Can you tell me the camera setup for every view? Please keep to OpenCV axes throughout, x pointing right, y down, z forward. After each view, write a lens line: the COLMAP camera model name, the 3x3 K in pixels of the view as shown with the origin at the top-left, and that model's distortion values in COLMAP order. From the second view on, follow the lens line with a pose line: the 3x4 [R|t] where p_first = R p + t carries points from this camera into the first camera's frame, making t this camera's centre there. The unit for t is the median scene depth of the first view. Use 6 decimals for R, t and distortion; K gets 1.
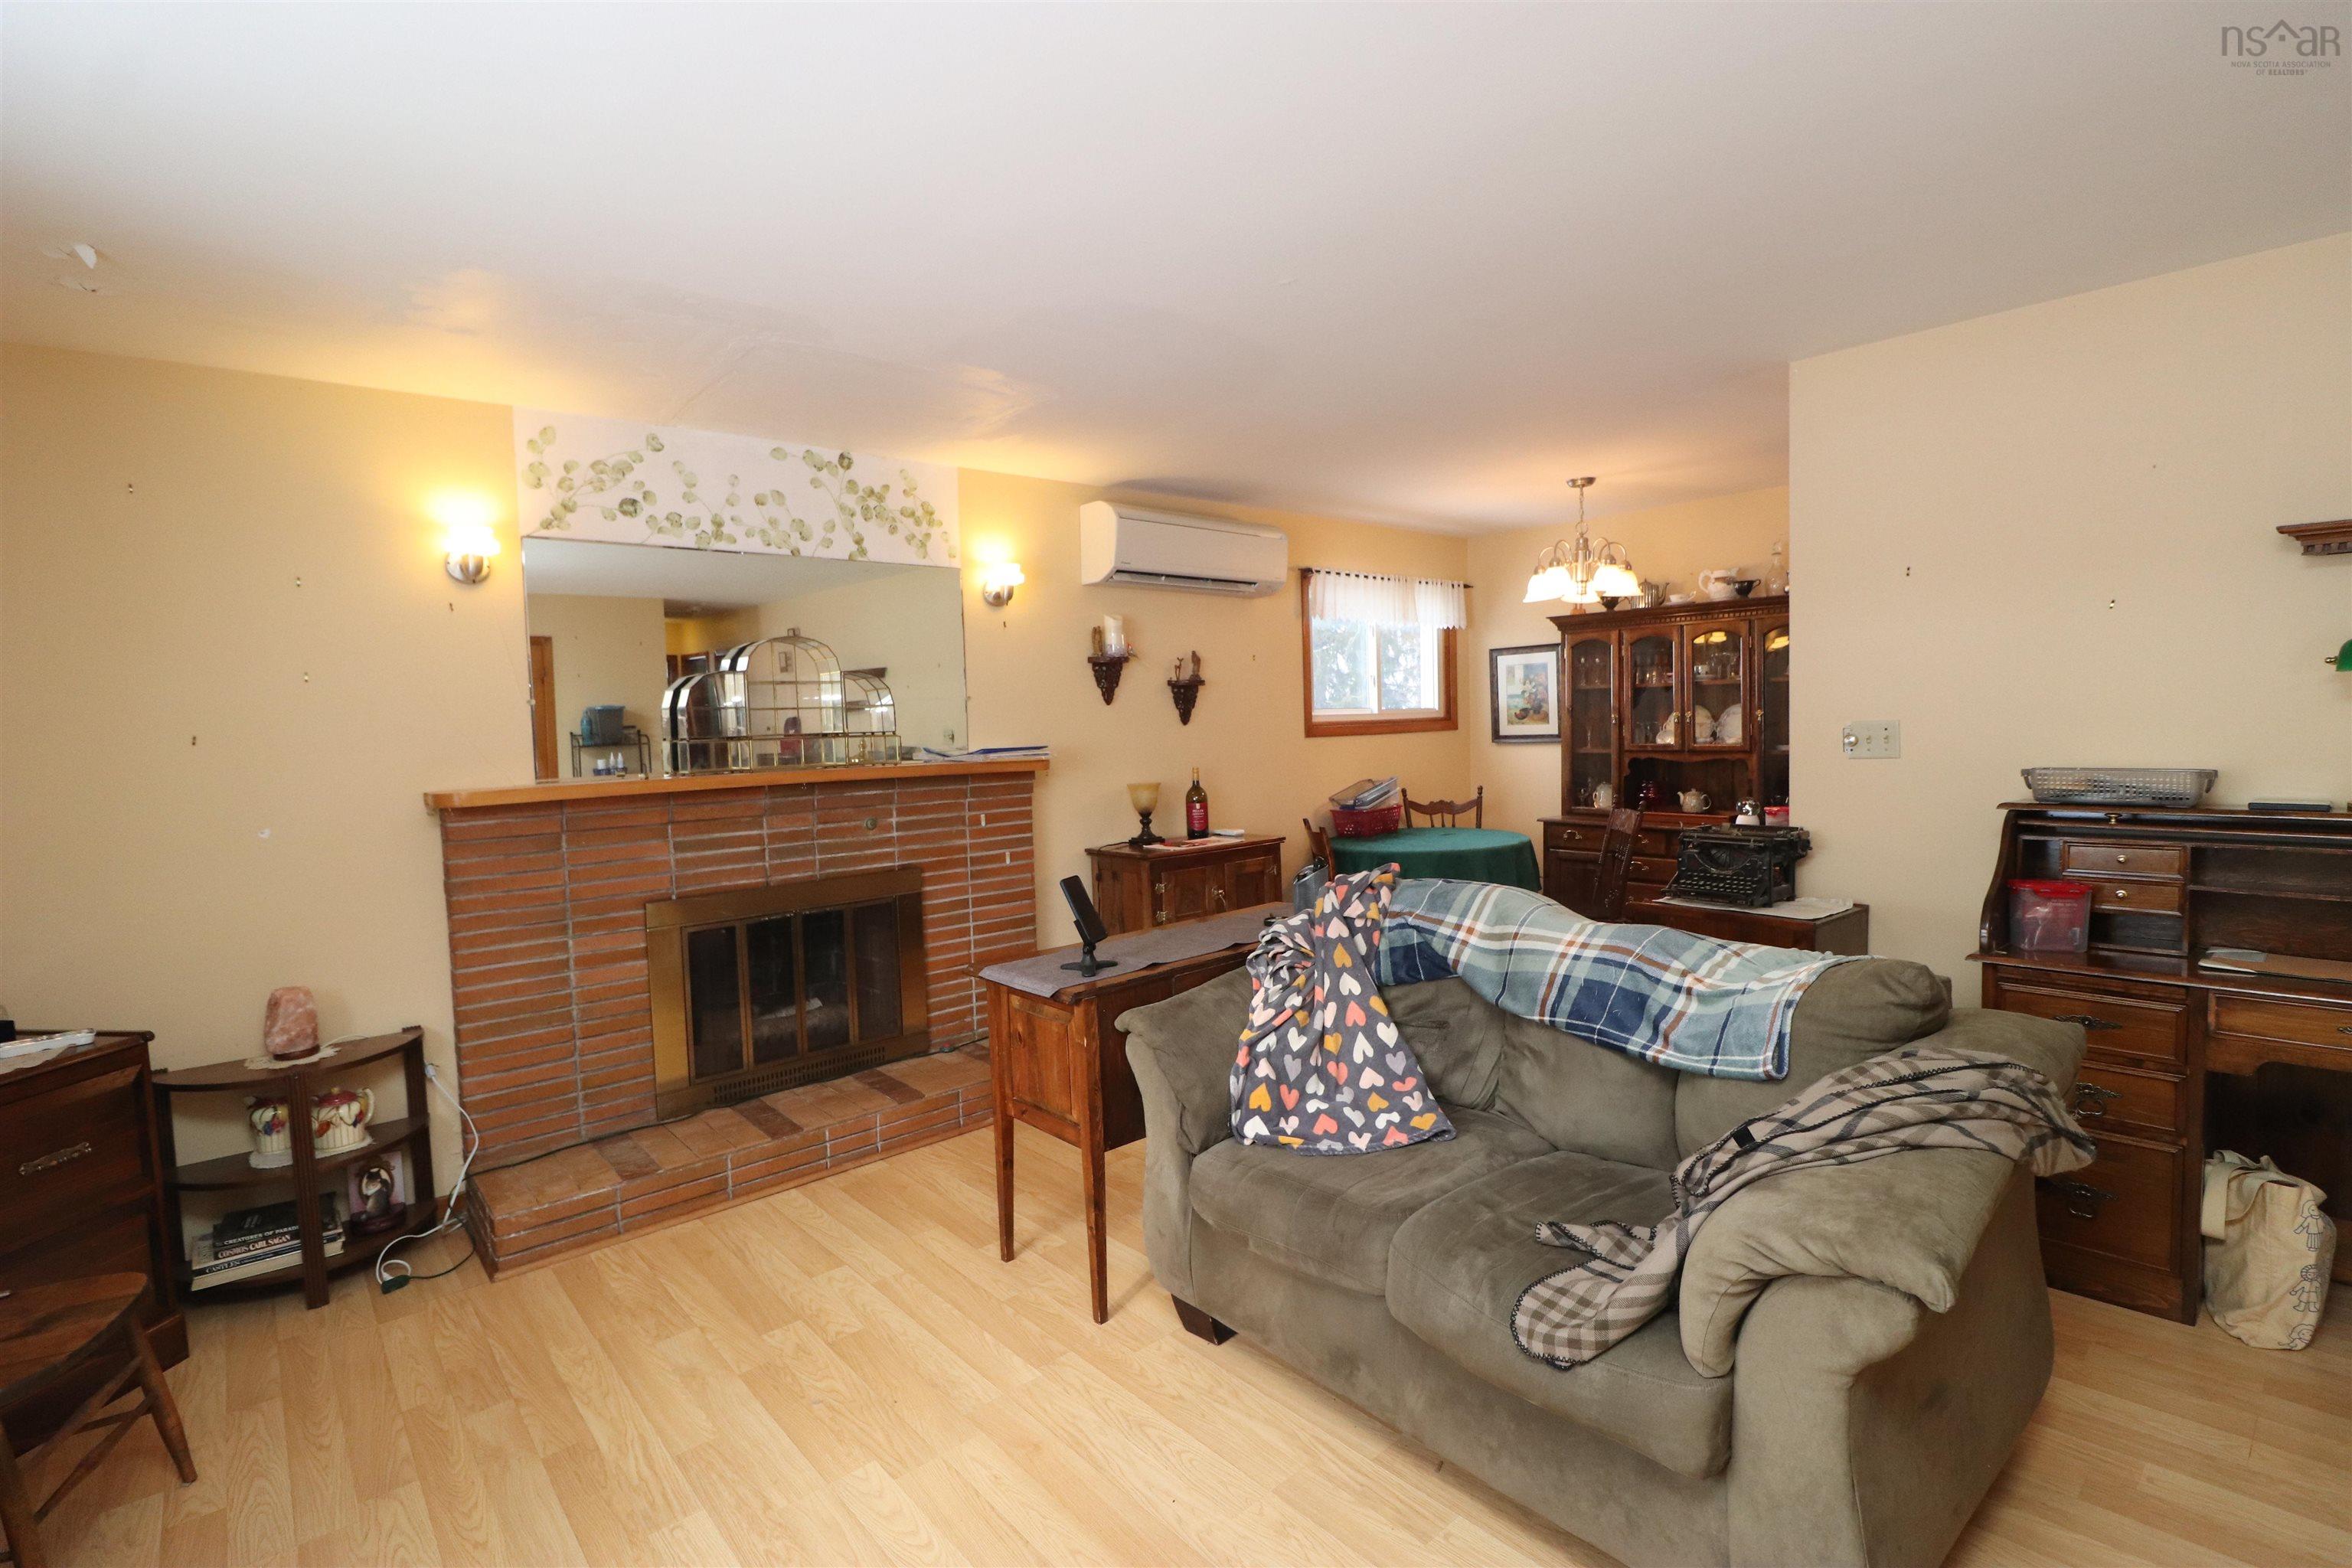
lens RADIAL K [[1088.4, 0, 1181.3], [0, 1088.4, 774.9], [0, 0, 1]] dist [0.002970, -0.014594]
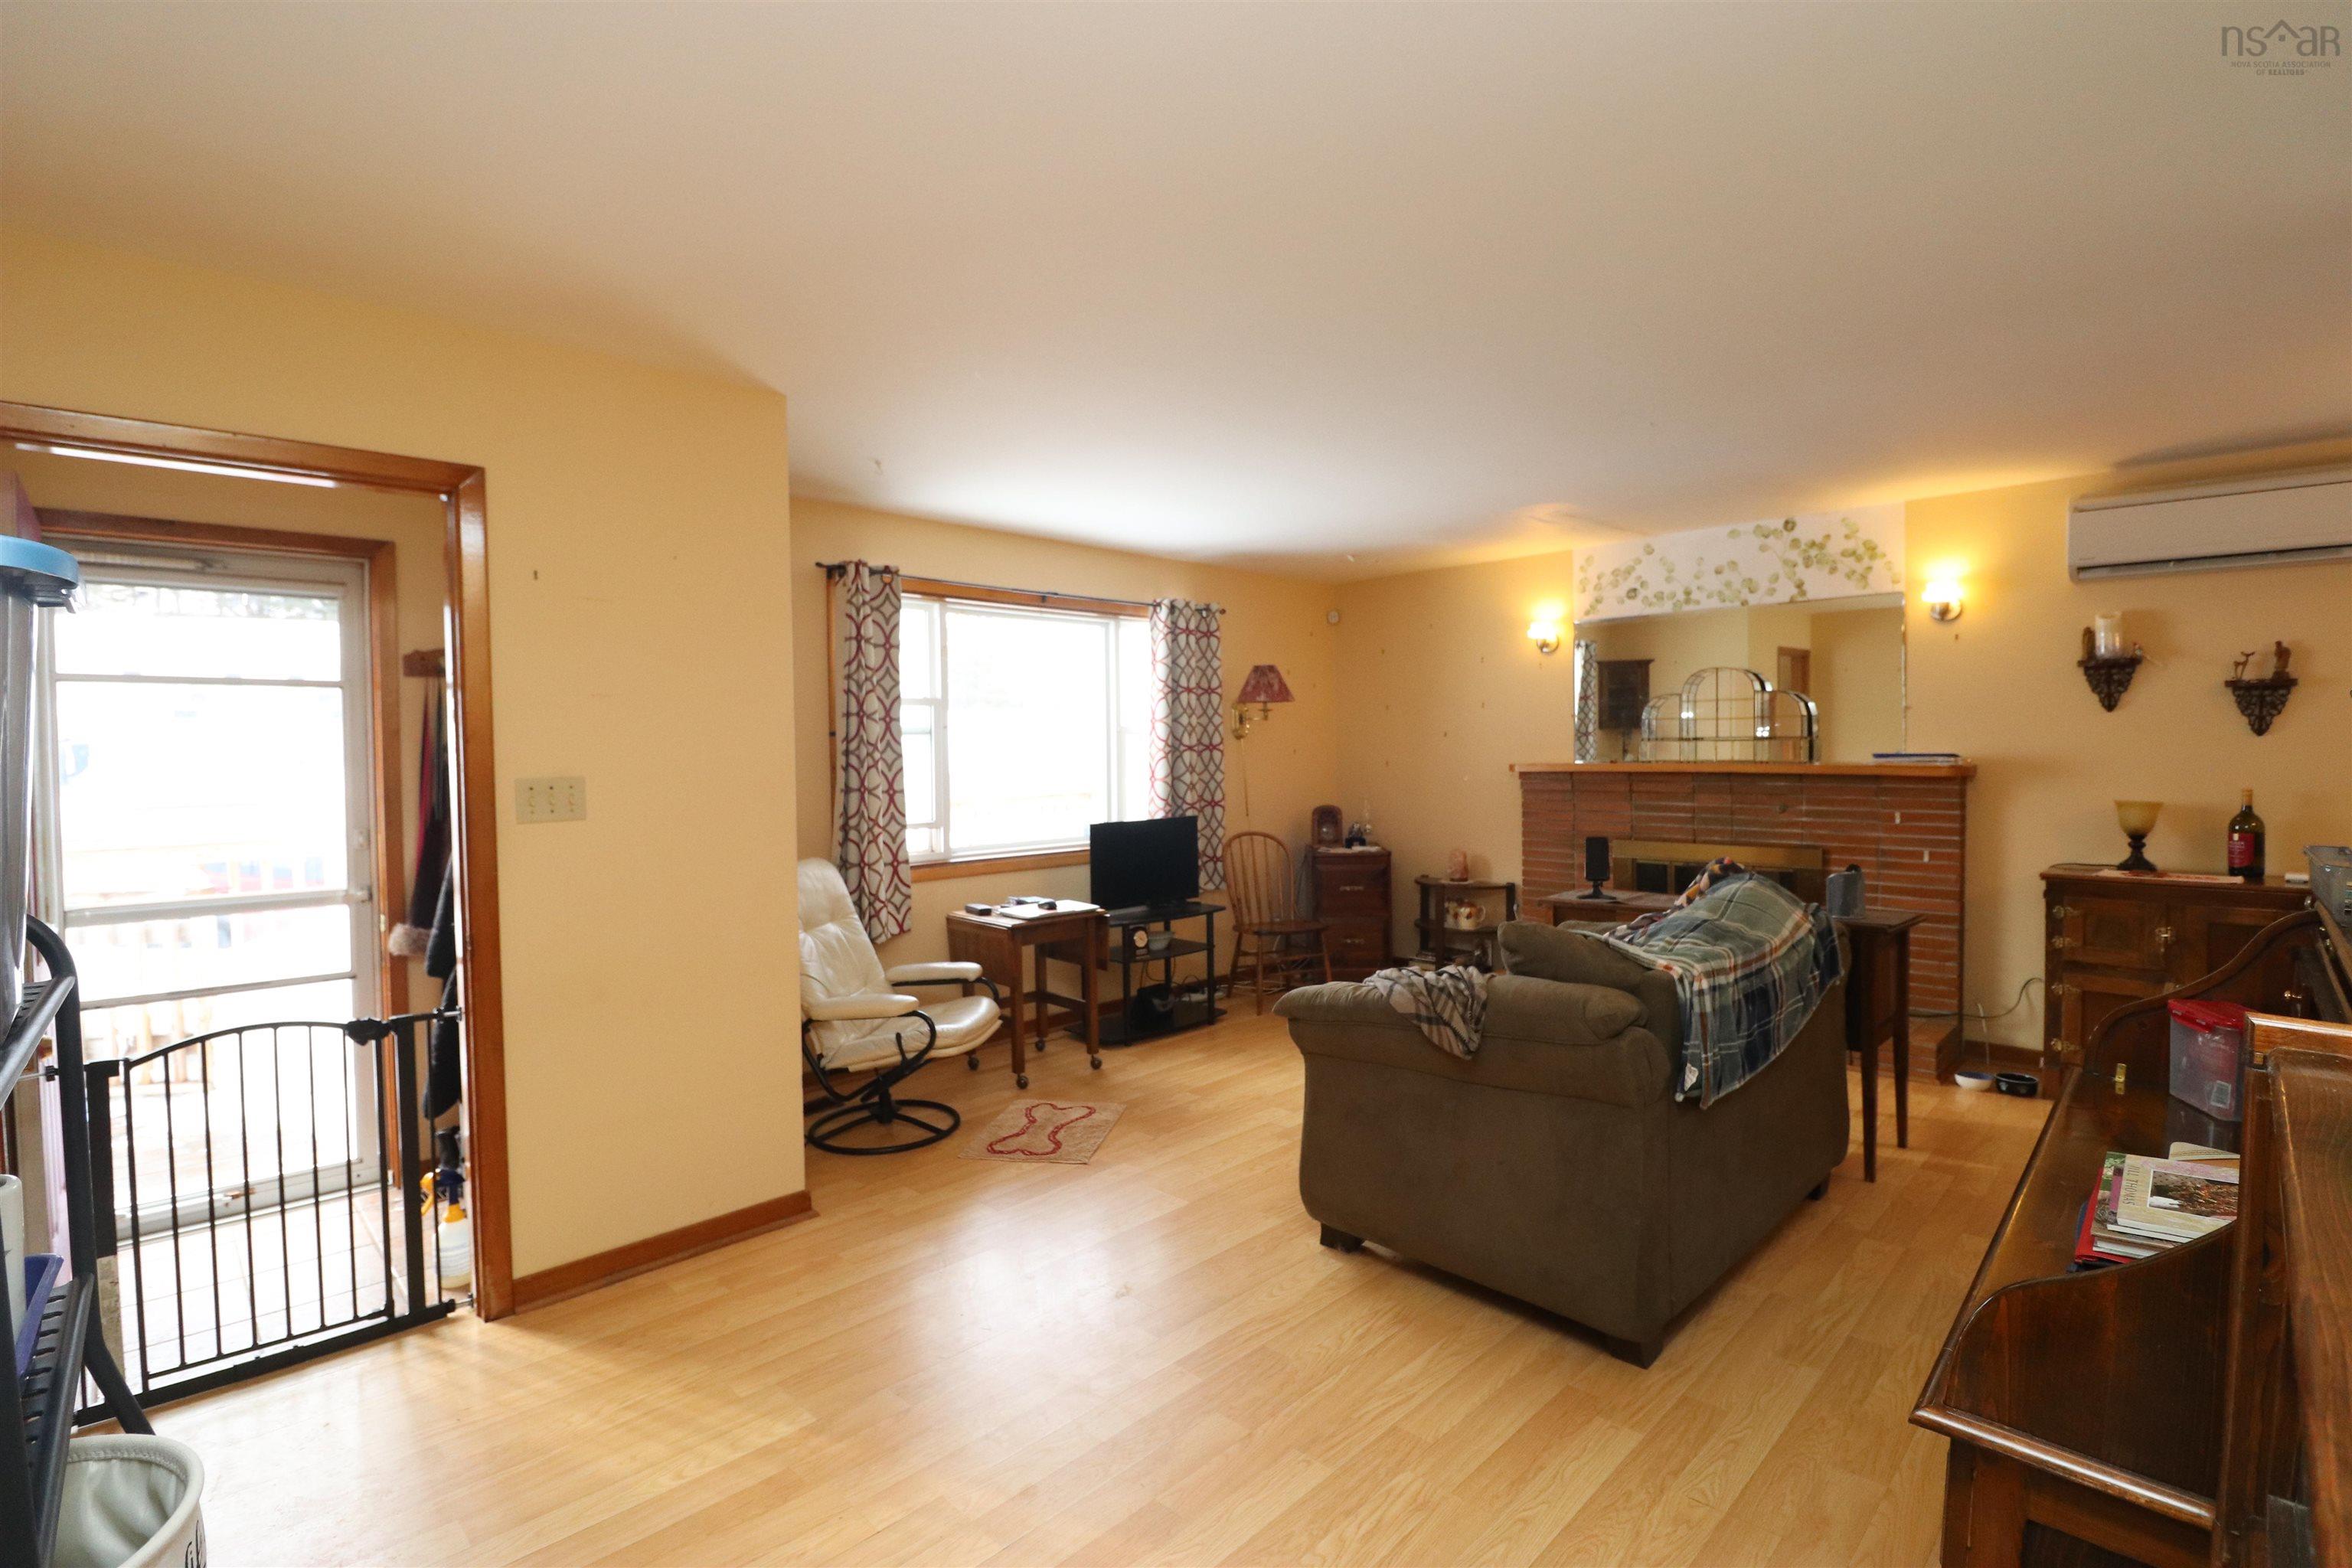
lens RADIAL K [[1088.4, 0, 1181.3], [0, 1088.4, 774.9], [0, 0, 1]] dist [0.002970, -0.014594]
pose [[0.070088, 0.059326, -0.995775, 0.889881], [-0.040716, 0.997568, 0.056567, -0.036011], [0.996710, 0.036579, 0.072333, 0.193292]]
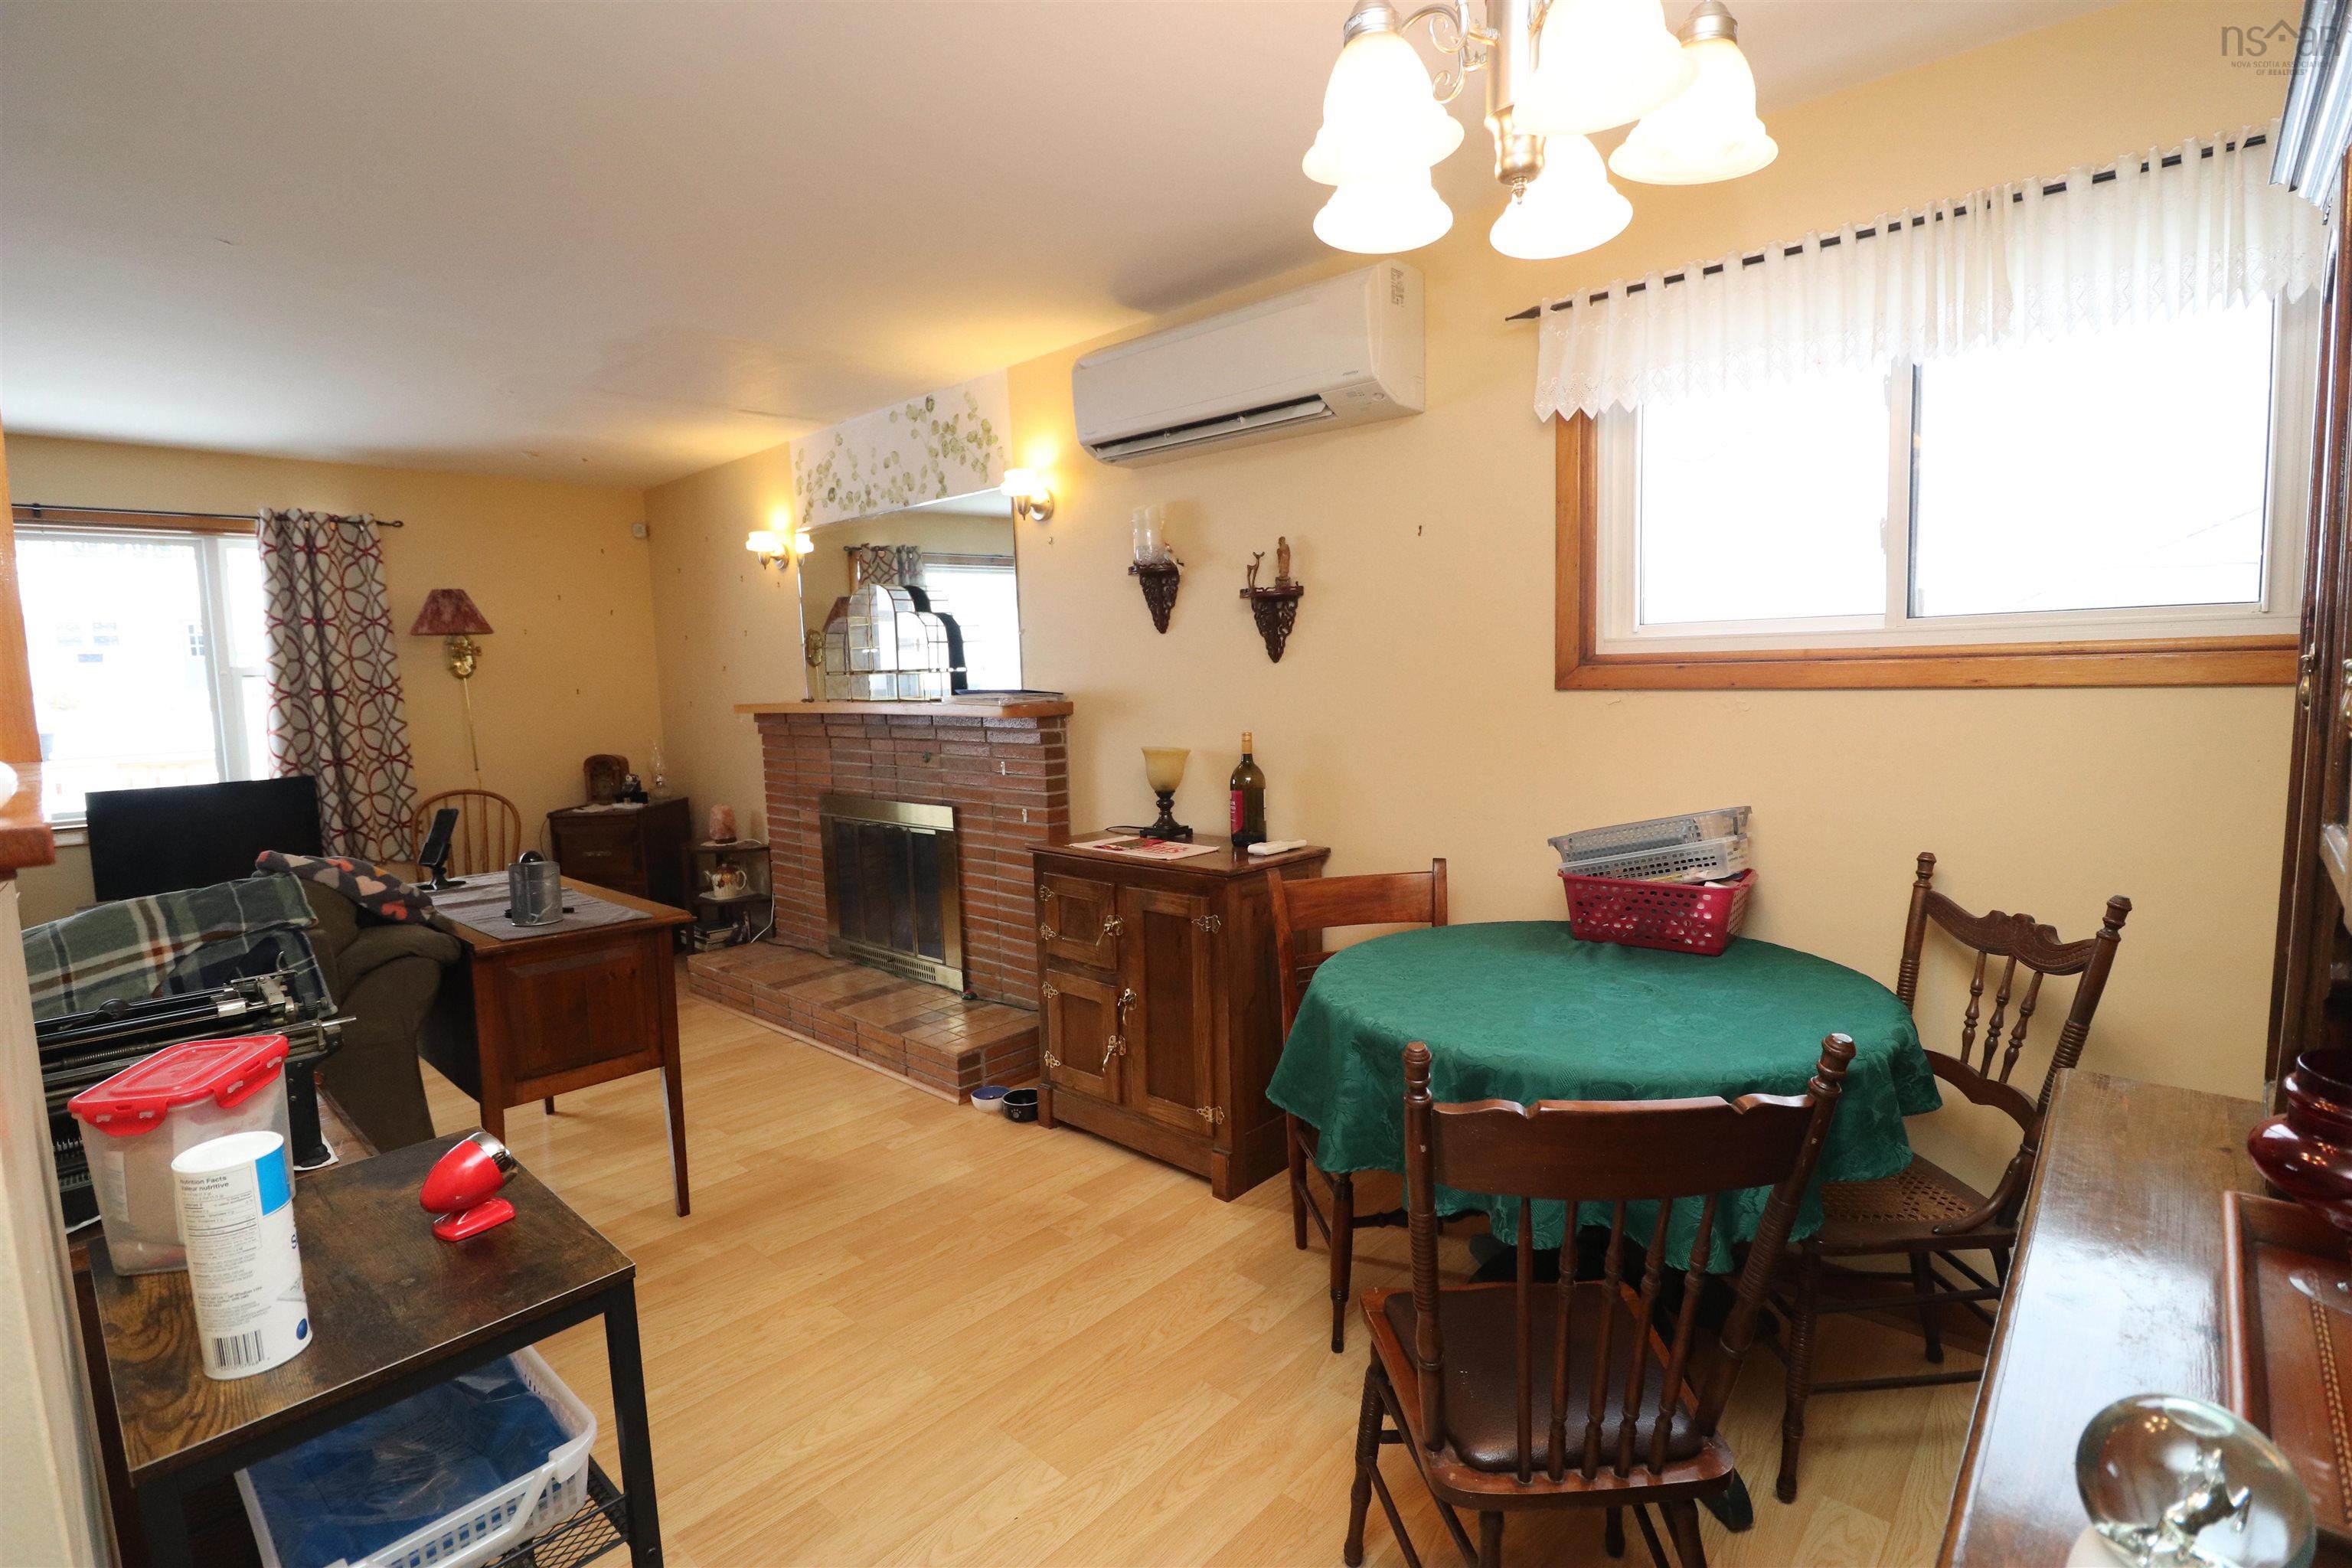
lens RADIAL K [[1088.4, 0, 1181.3], [0, 1088.4, 774.9], [0, 0, 1]] dist [0.002970, -0.014594]
pose [[0.113129, 0.124273, -0.985778, 0.738385], [-0.025668, 0.992182, 0.122135, -0.068427], [0.993249, 0.011486, 0.115435, 1.066939]]
